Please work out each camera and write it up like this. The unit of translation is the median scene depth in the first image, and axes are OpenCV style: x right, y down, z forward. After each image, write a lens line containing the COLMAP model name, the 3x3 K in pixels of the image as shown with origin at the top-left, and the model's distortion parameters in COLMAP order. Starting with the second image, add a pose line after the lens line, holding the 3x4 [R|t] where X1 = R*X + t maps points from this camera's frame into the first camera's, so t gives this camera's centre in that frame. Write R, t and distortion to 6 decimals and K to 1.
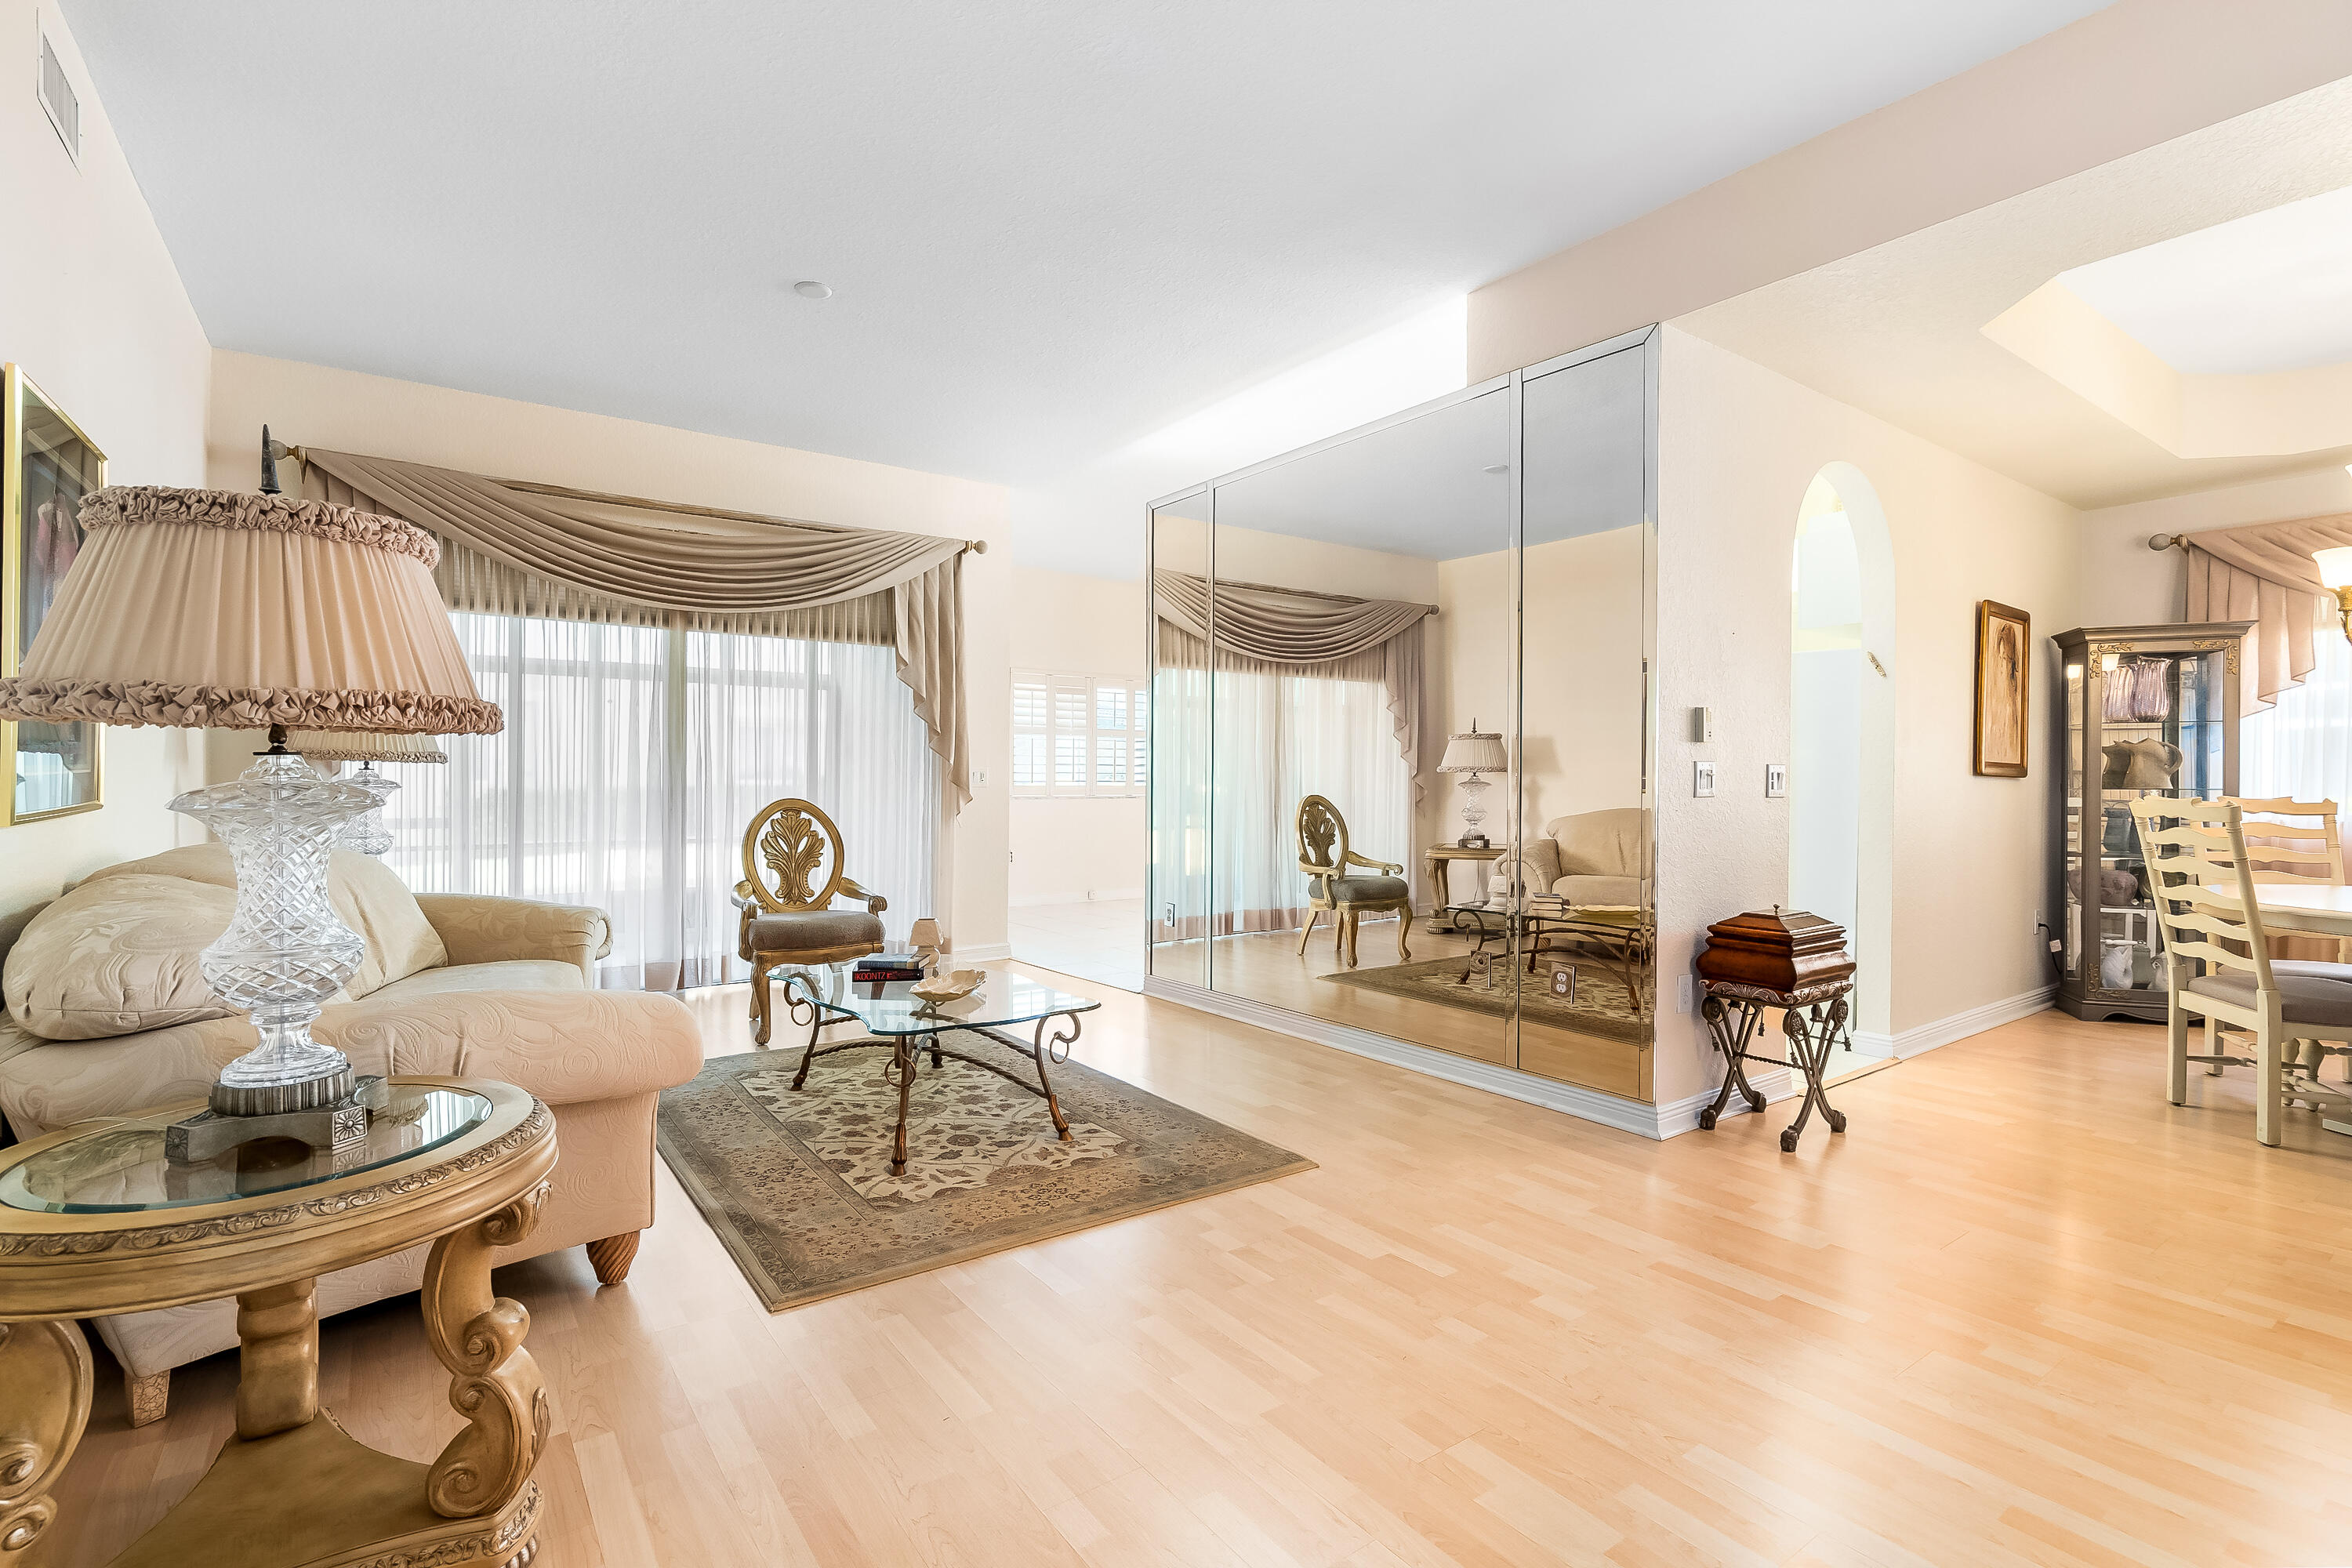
lens RADIAL K [[1093.1, 0, 1151.5], [0, 1093.1, 794.6], [0, 0, 1]] dist [-0.003509, -0.000442]
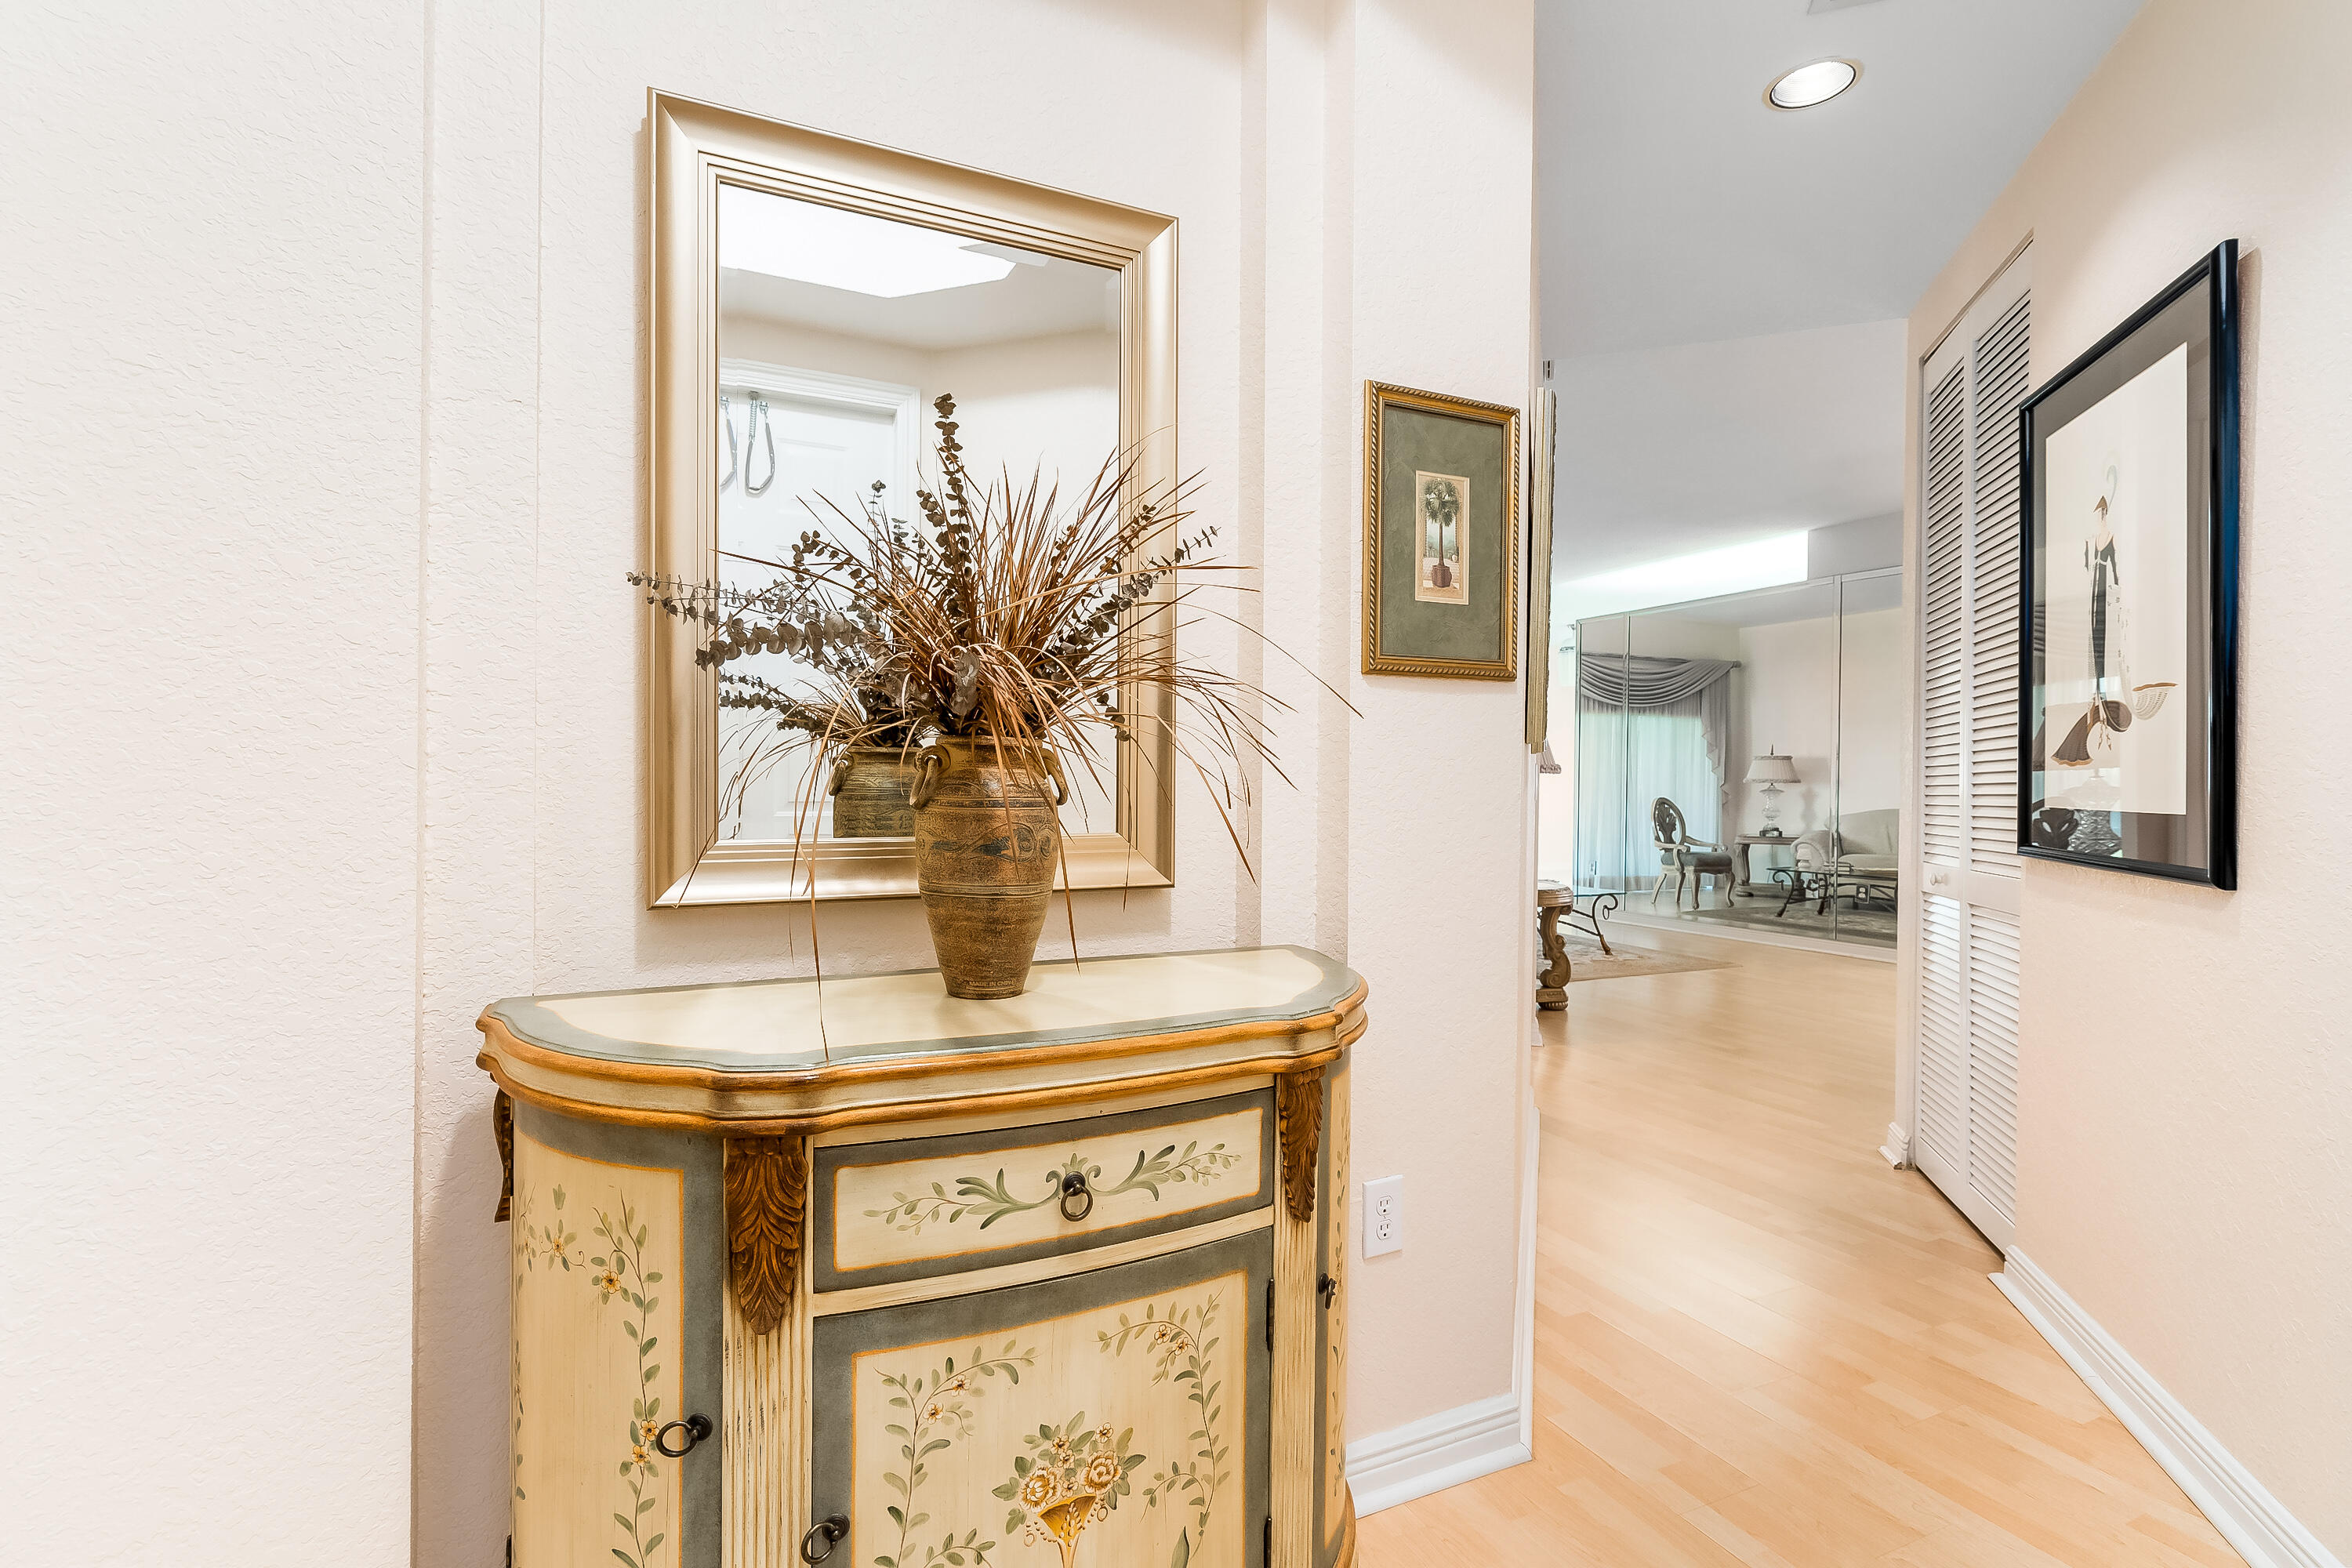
lens RADIAL K [[1093.1, 0, 1151.5], [0, 1093.1, 794.6], [0, 0, 1]] dist [-0.003509, -0.000442]
pose [[0.984526, 0.009740, -0.174966, -0.403203], [-0.010558, 0.999937, -0.003746, 0.013504], [0.174919, 0.005536, 0.984567, -0.860188]]
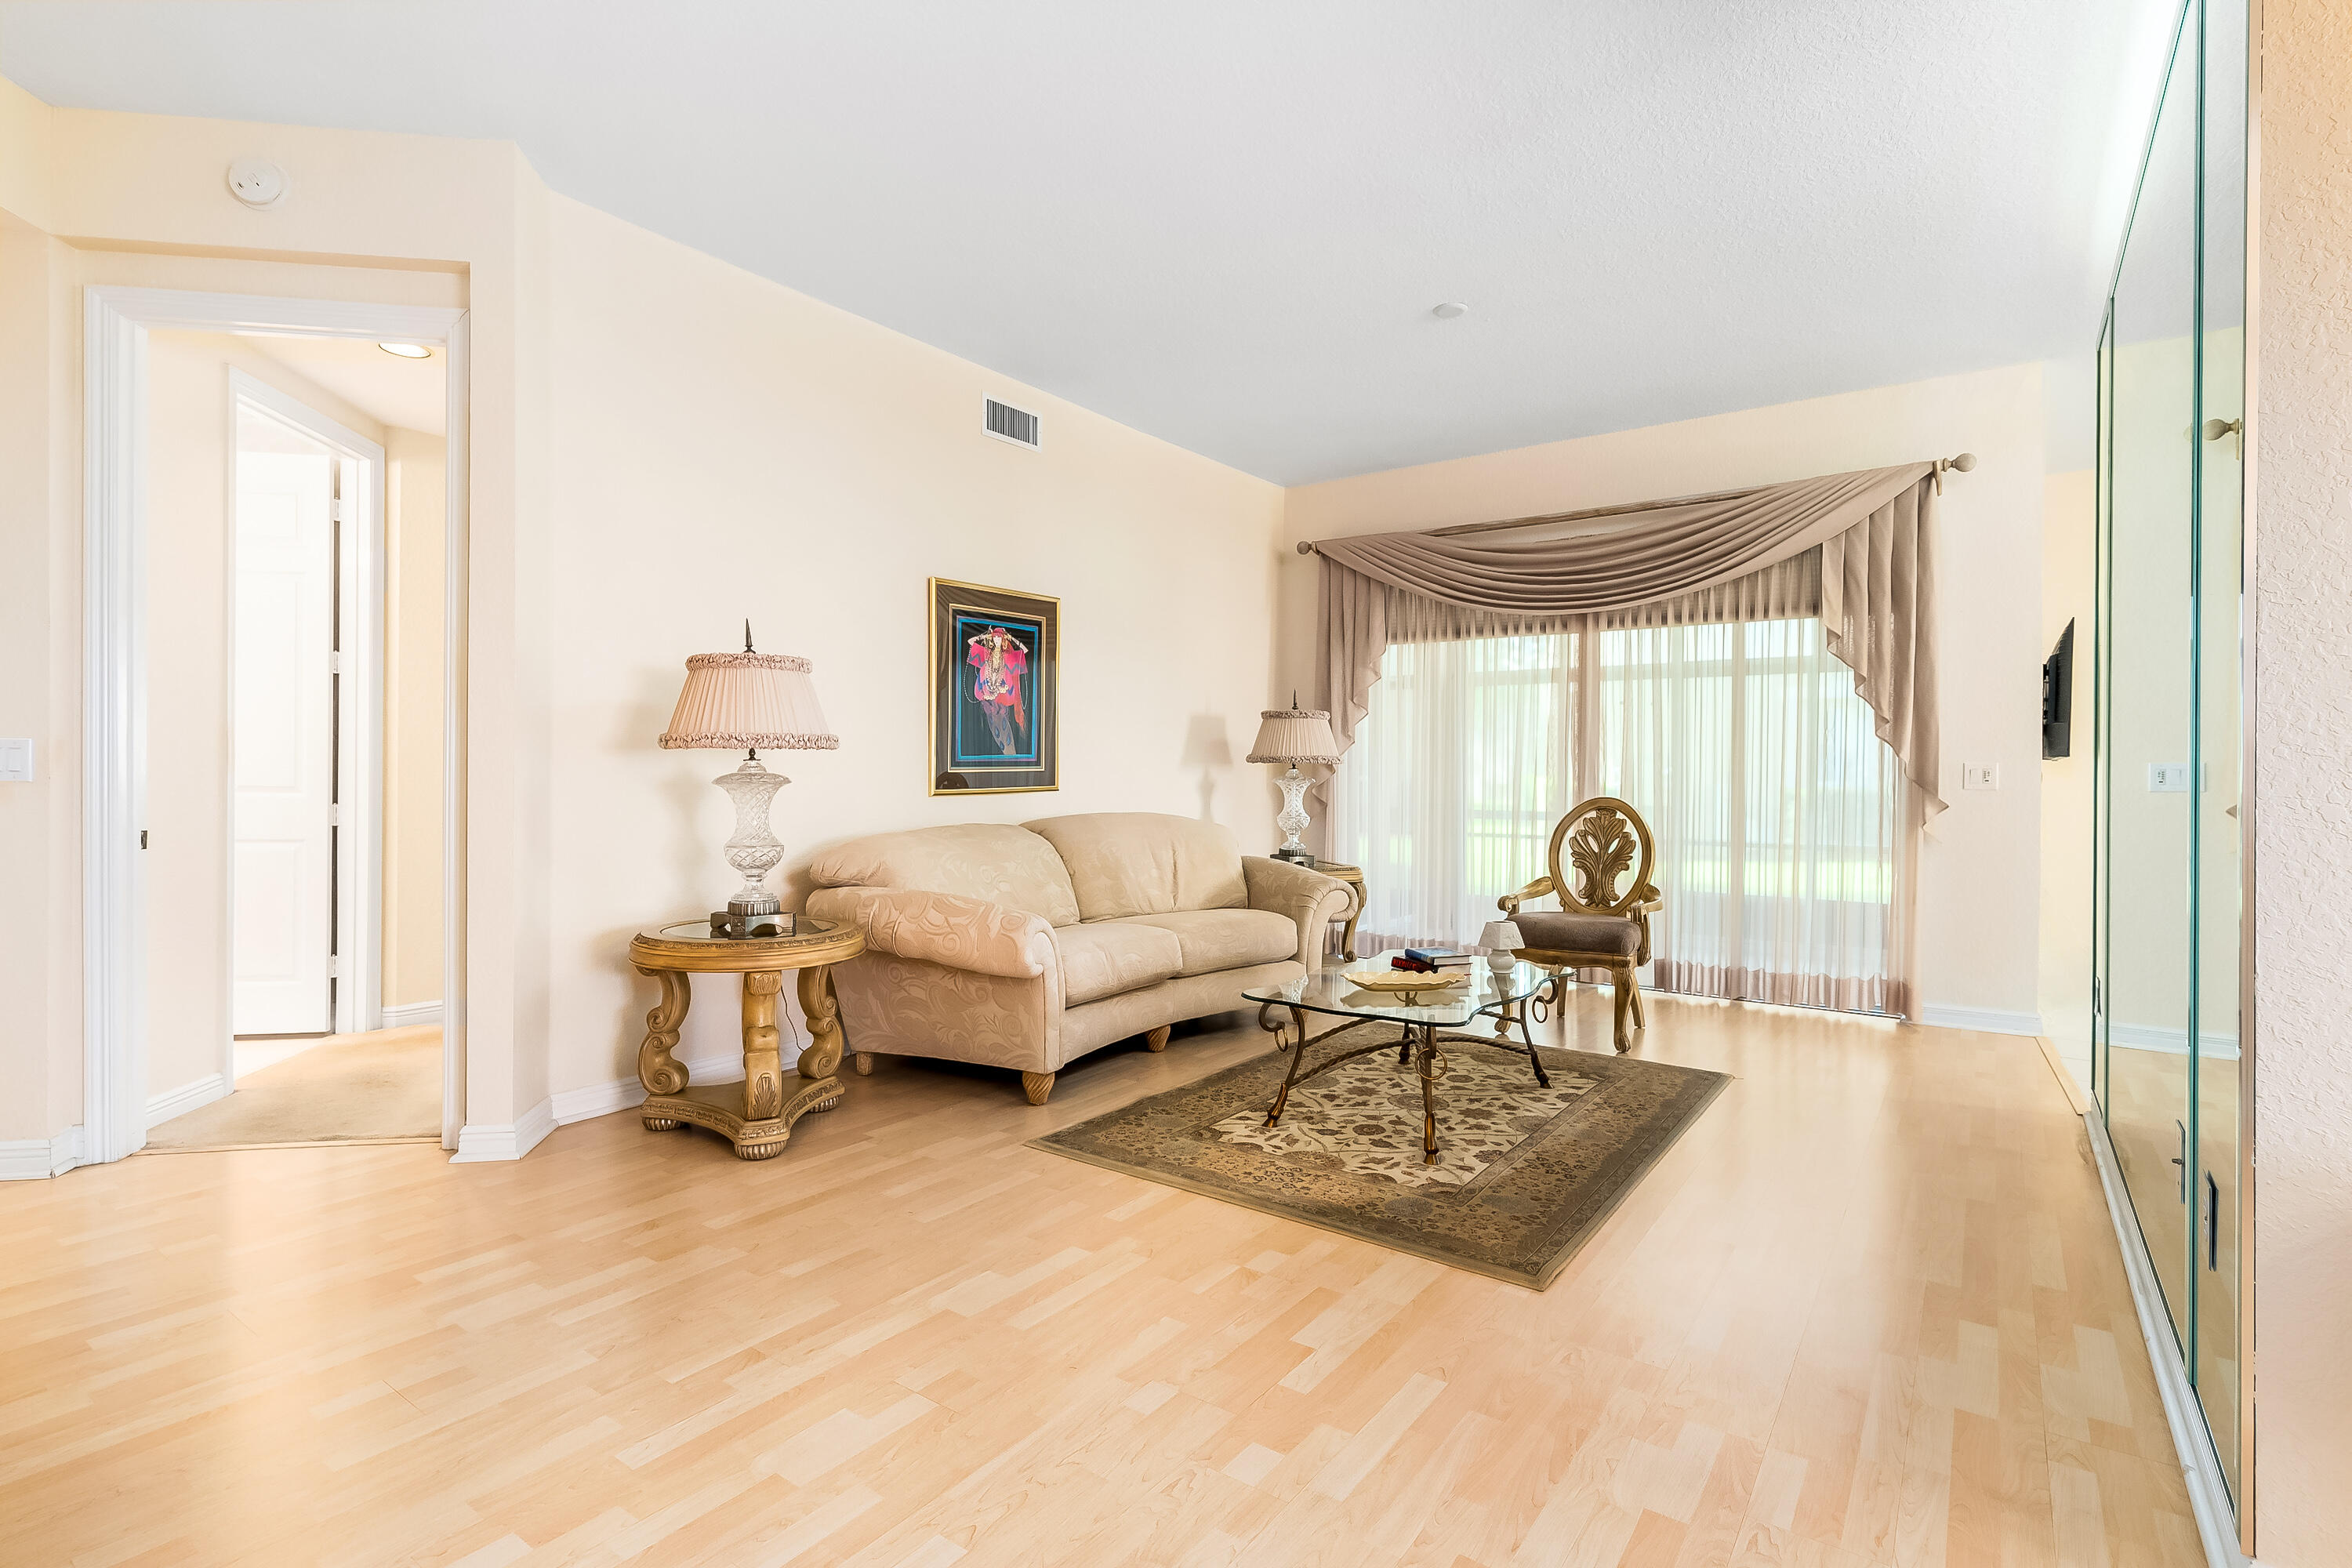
lens RADIAL K [[1138.9, 0, 1152.7], [0, 1138.9, 781.8], [0, 0, 1]] dist [0.000425, 0.000177]
pose [[0.312409, 0.005209, -0.949933, 0.530467], [-0.019161, 0.999816, -0.000819, -0.001634], [0.949755, 0.018457, 0.312451, 0.325535]]
